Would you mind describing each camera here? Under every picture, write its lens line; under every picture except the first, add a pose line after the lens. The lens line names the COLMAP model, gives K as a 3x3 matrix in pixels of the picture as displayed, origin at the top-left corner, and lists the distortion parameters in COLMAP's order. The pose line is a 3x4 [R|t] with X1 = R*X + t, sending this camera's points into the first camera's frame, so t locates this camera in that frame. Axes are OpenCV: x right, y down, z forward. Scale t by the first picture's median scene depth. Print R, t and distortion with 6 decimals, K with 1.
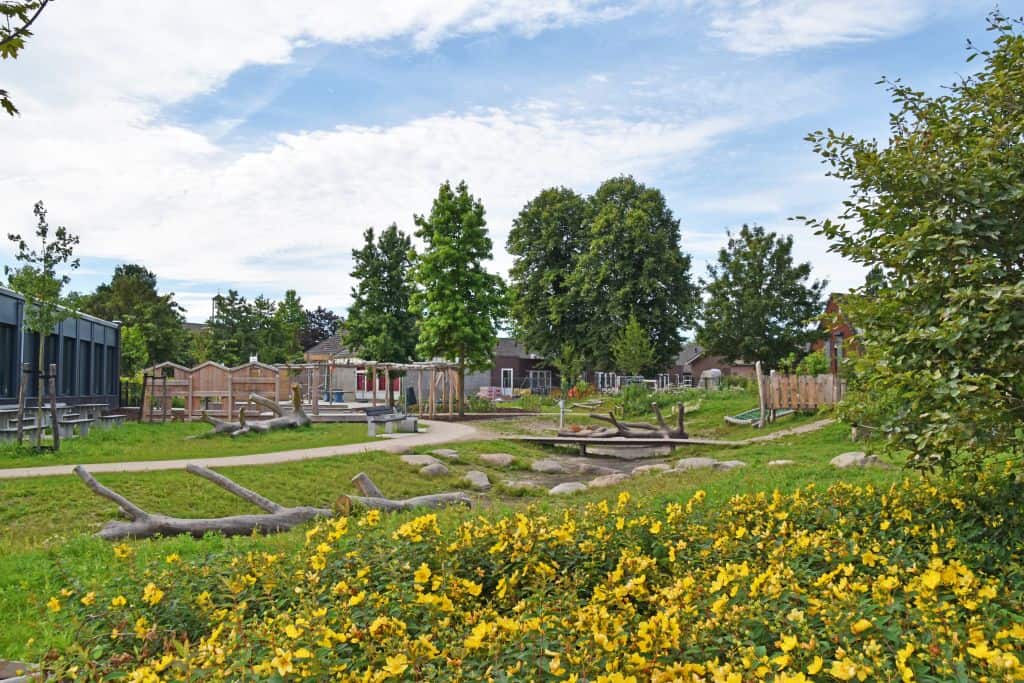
lens RADIAL K [[813.6, 0, 512.9], [0, 813.6, 354.9], [0, 0, 1]] dist [-0.151113, 0.108043]
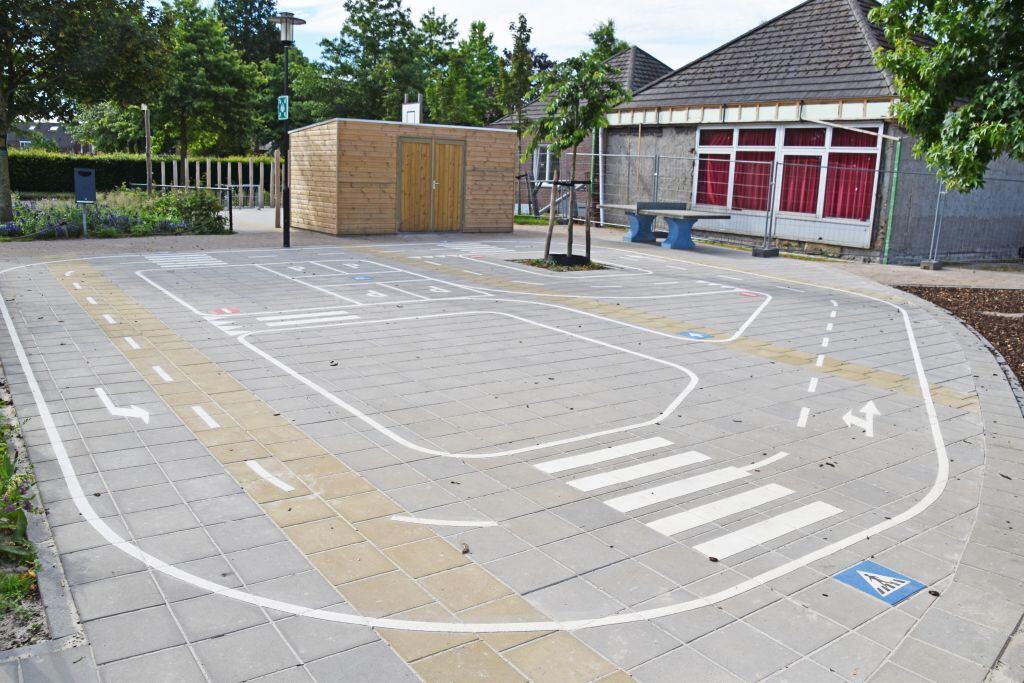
lens RADIAL K [[813.6, 0, 512.9], [0, 813.6, 354.9], [0, 0, 1]] dist [-0.151113, 0.108043]
pose [[0.978105, 0.072981, -0.194894, -0.137178], [-0.020595, 0.965841, 0.258315, 0.013307], [0.207088, -0.248646, 0.946198, 0.440860]]
